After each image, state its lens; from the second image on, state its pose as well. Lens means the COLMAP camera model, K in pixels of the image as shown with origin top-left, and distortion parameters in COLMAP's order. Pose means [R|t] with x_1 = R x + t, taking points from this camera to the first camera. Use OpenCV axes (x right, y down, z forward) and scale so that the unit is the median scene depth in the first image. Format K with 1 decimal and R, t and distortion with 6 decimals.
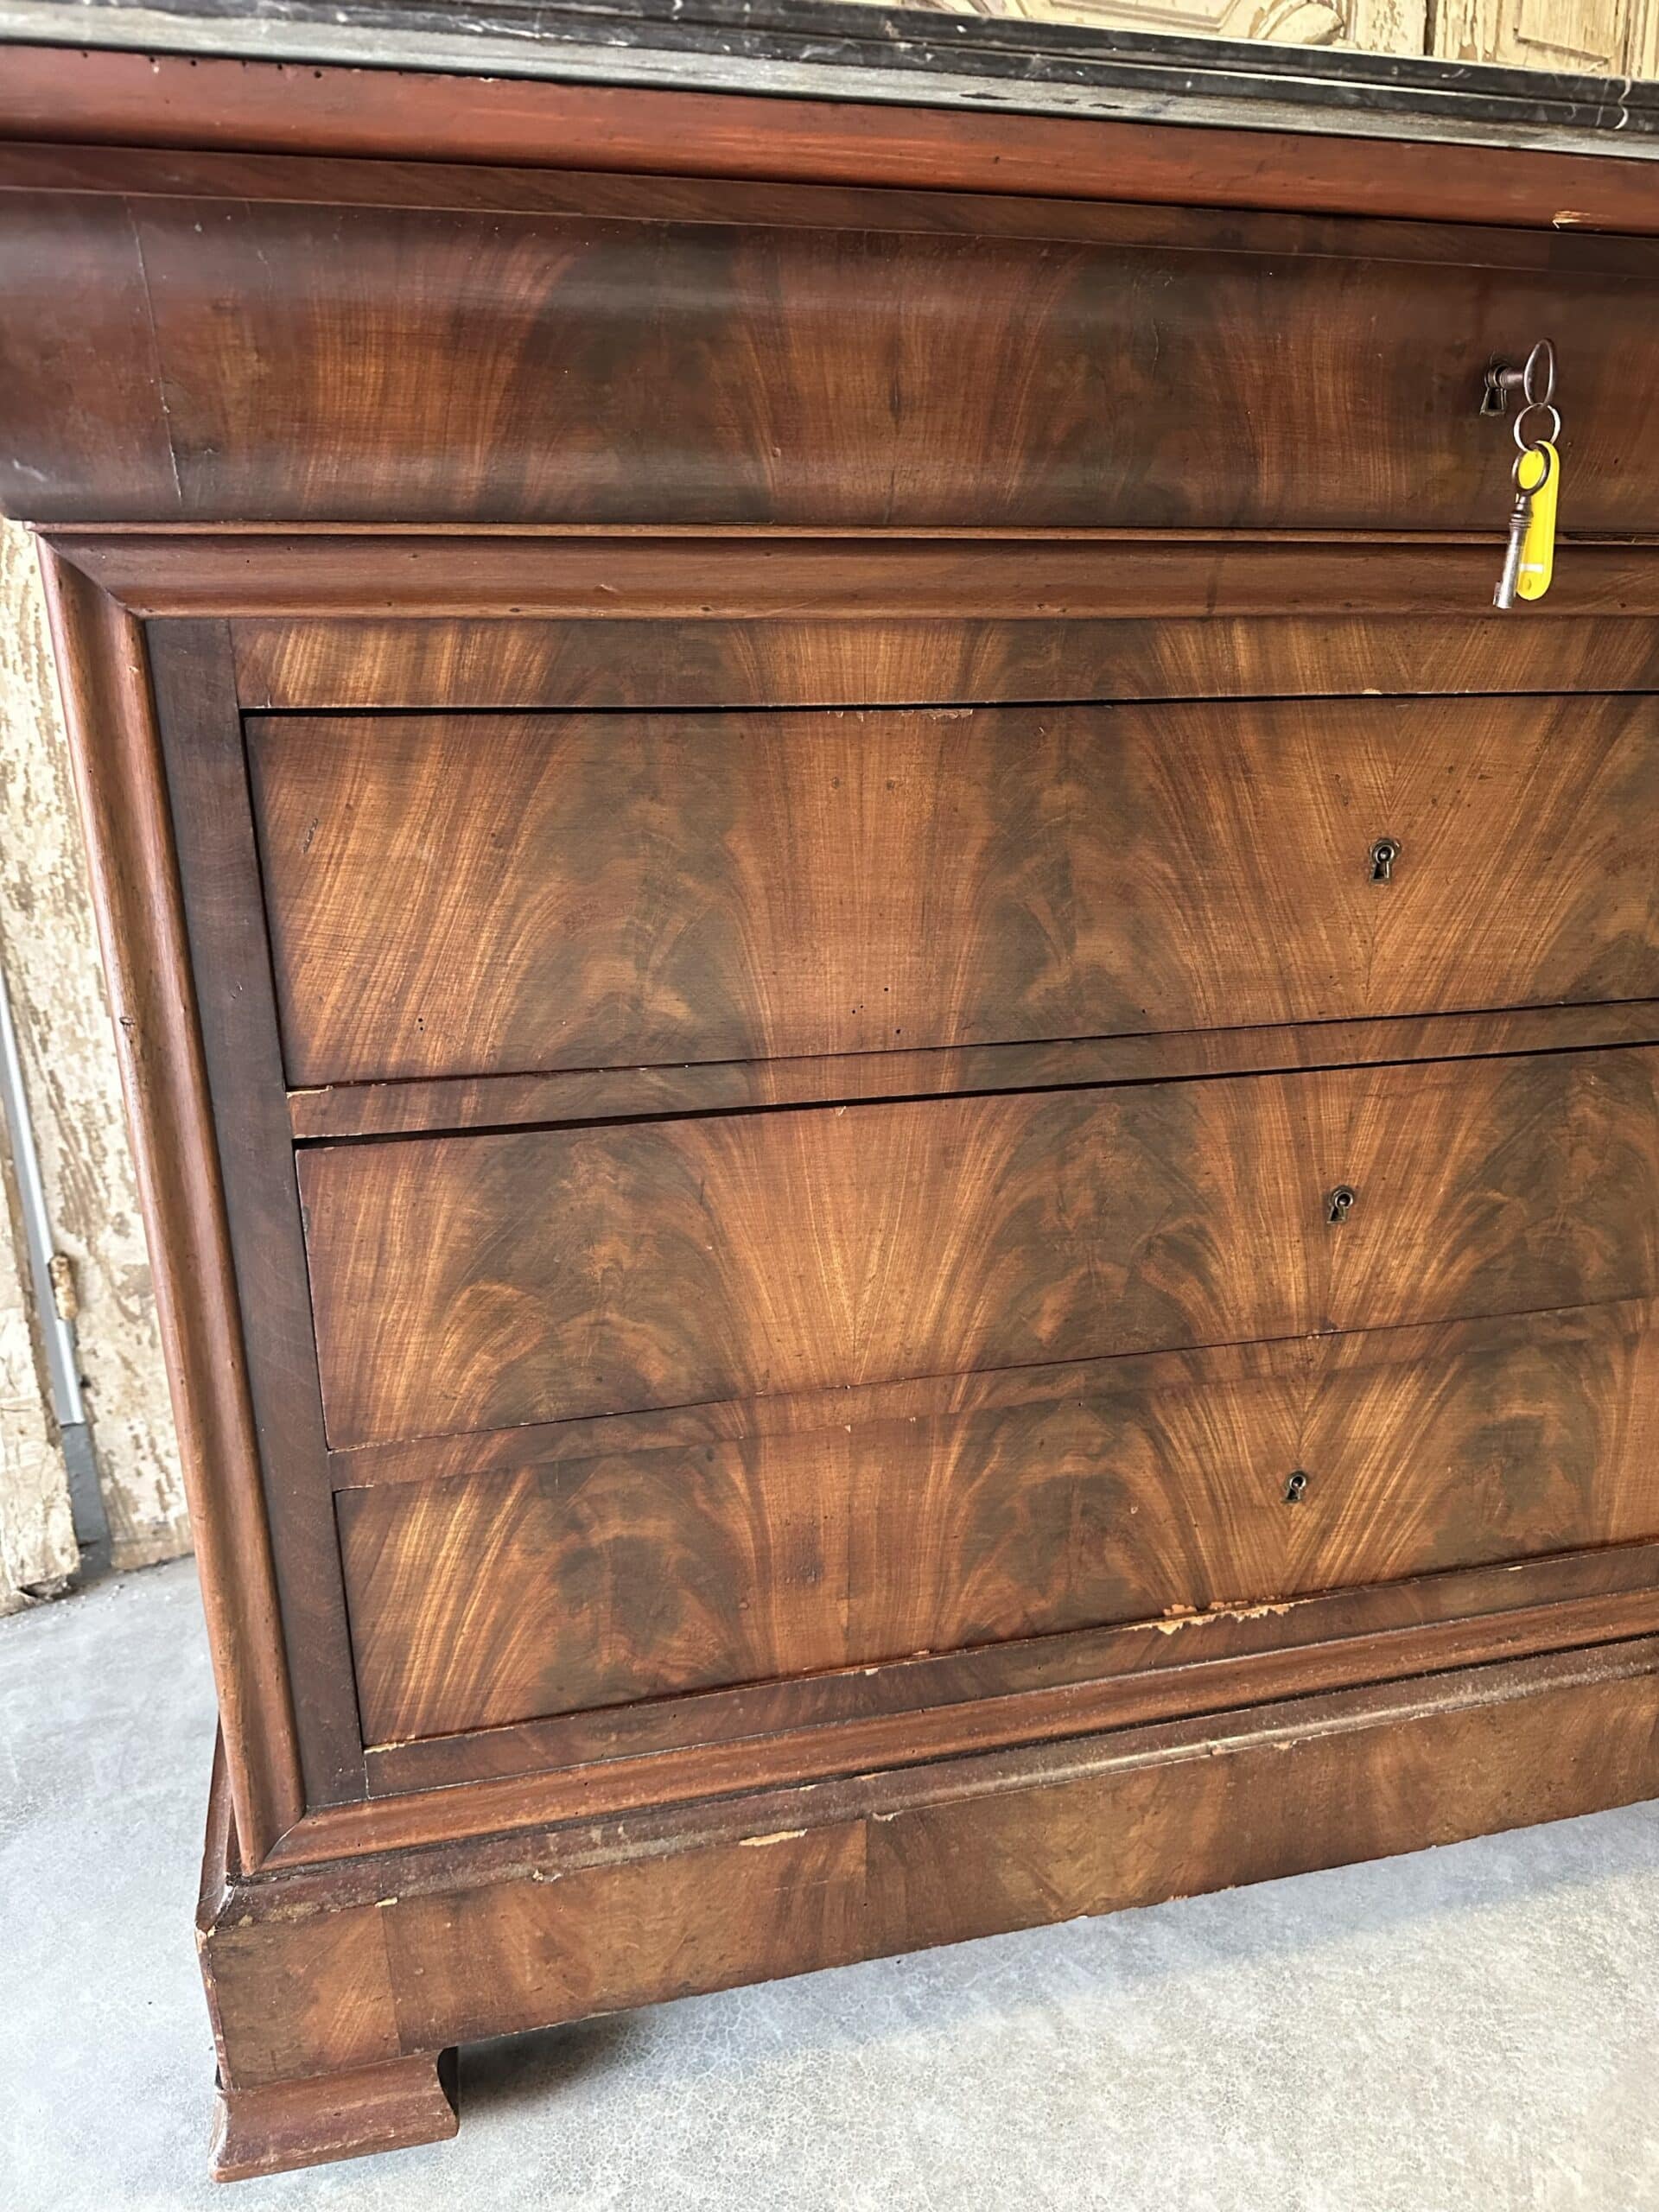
lens RADIAL K [[1588.1, 0, 844.0], [0, 1588.1, 1100.6], [0, 0, 1]] dist [0.043323, -0.056327]
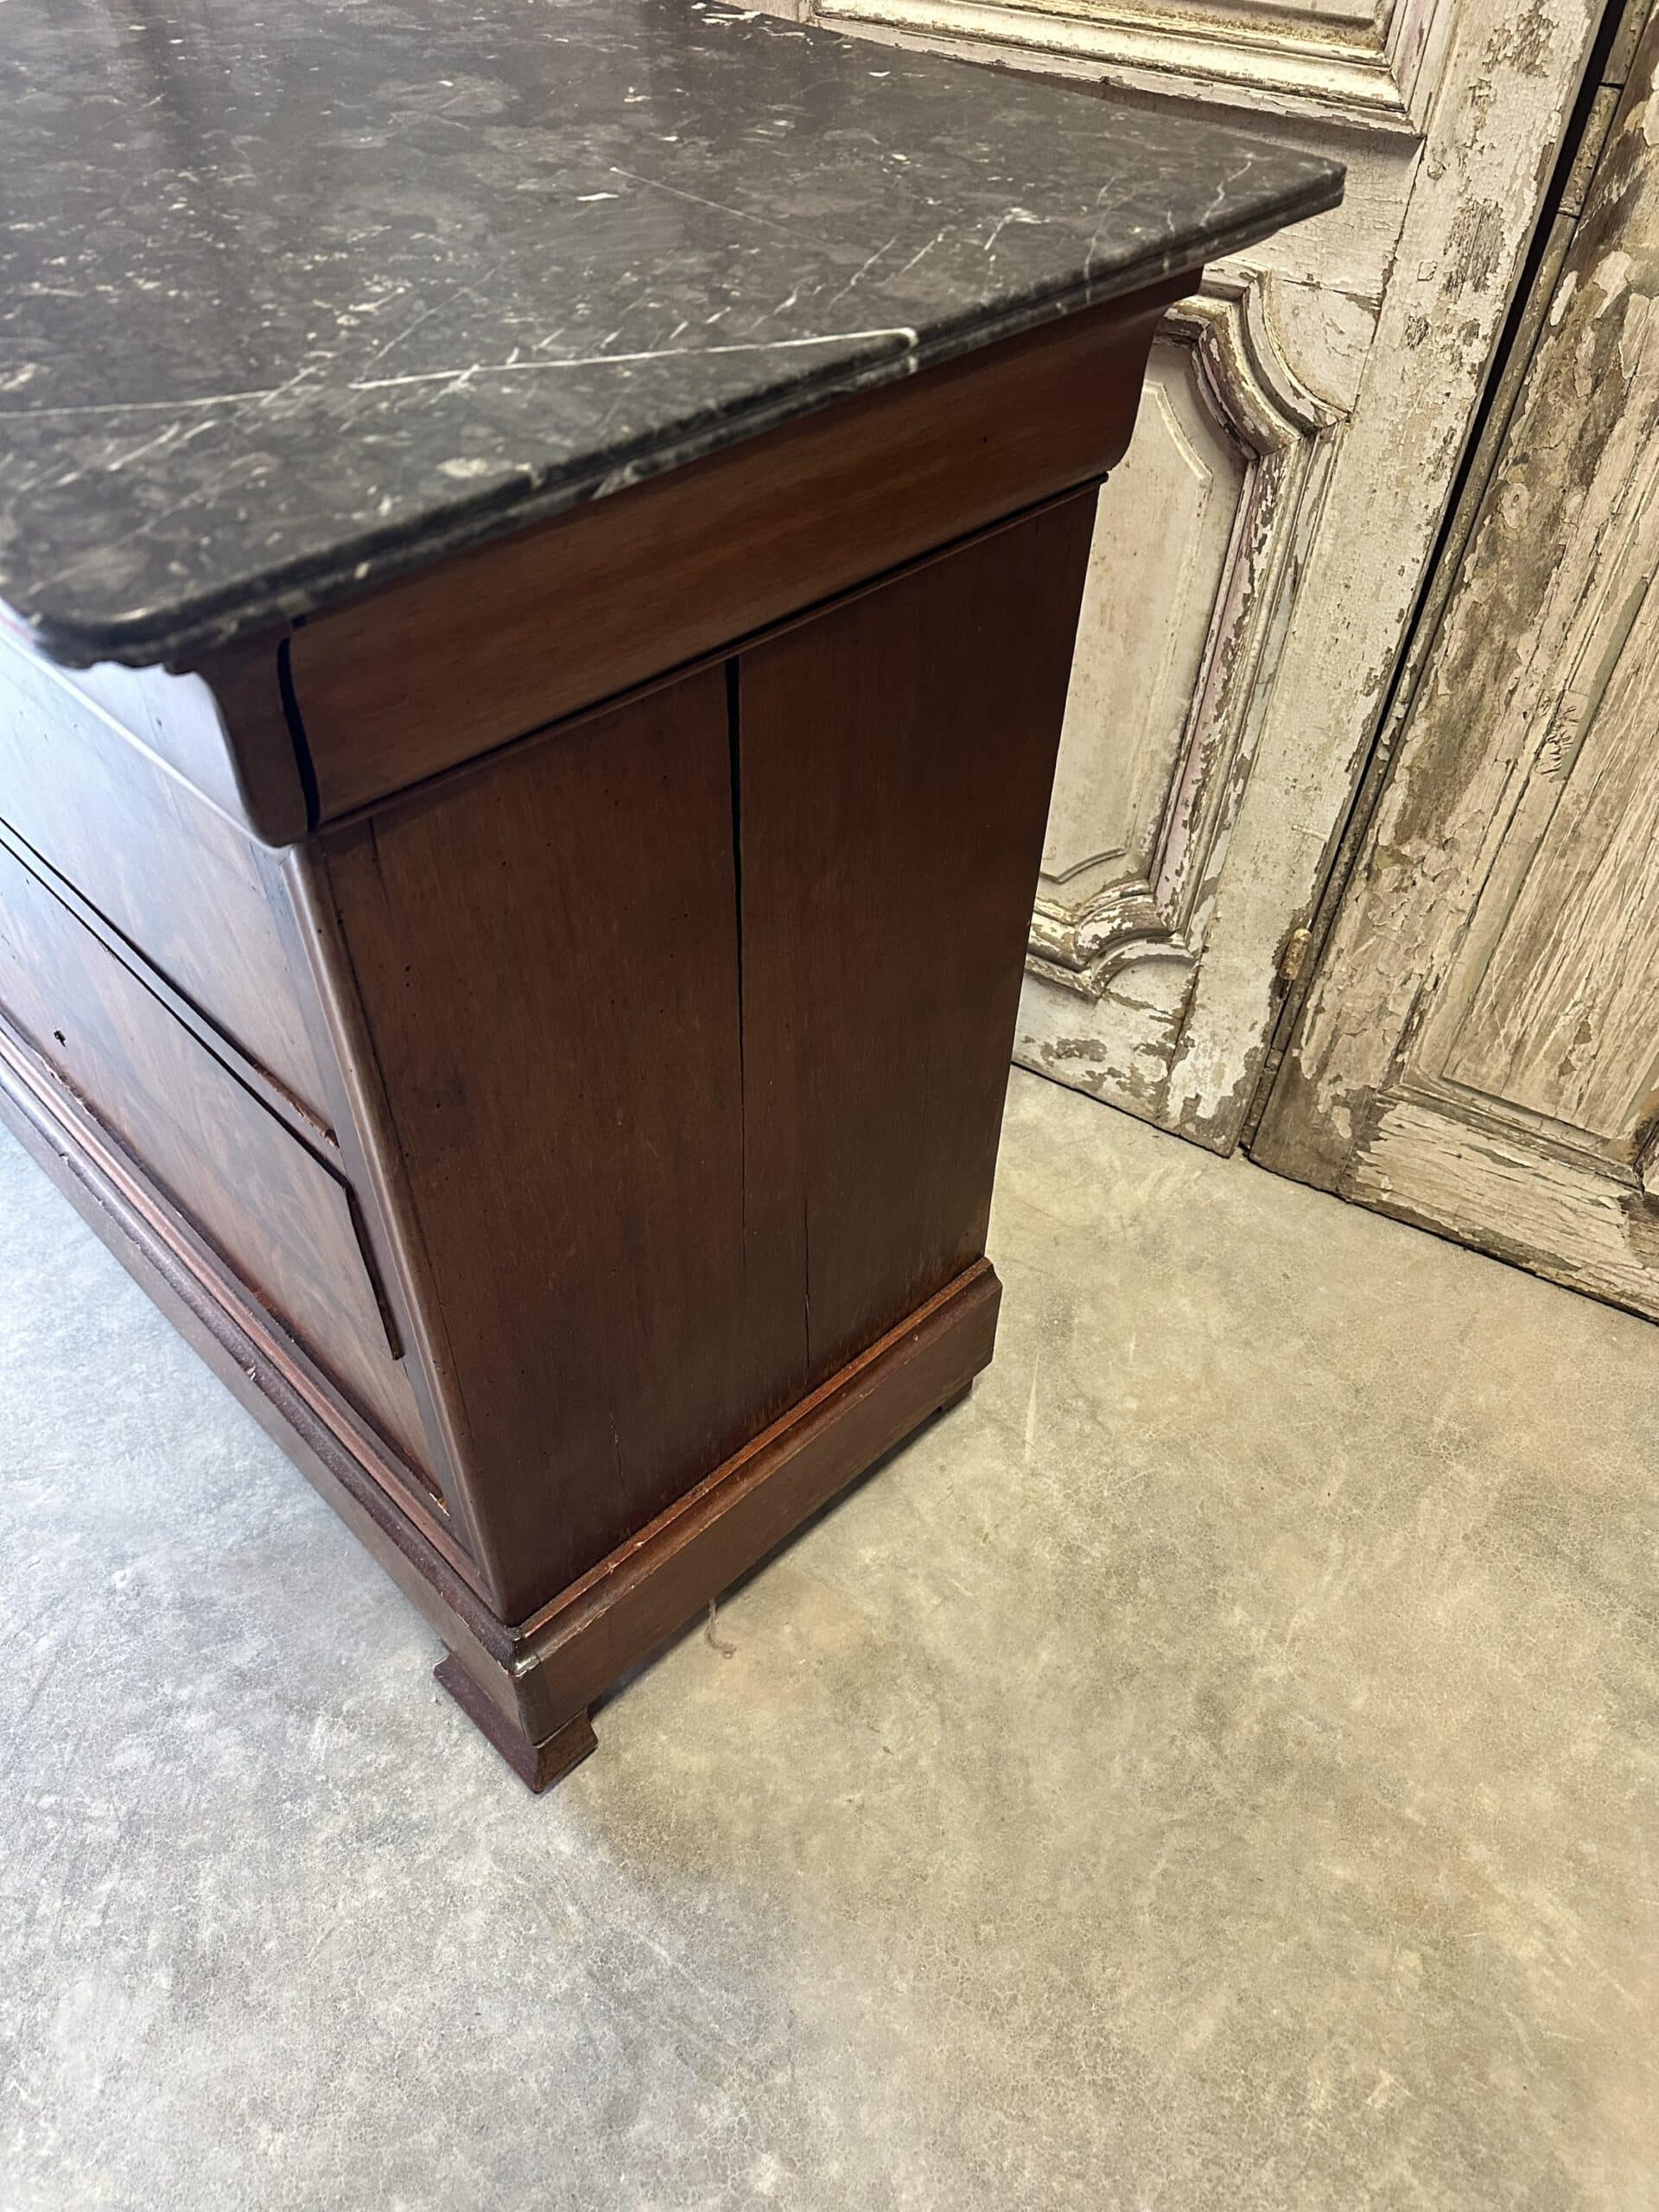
lens RADIAL K [[1588.1, 0, 812.9], [0, 1588.1, 1099.4], [0, 0, 1]] dist [0.043323, -0.056327]
pose [[0.499594, 0.609091, -0.615966, 1.614482], [-0.314157, 0.790050, 0.526428, -0.703632], [0.807287, -0.069490, 0.586054, 0.761020]]
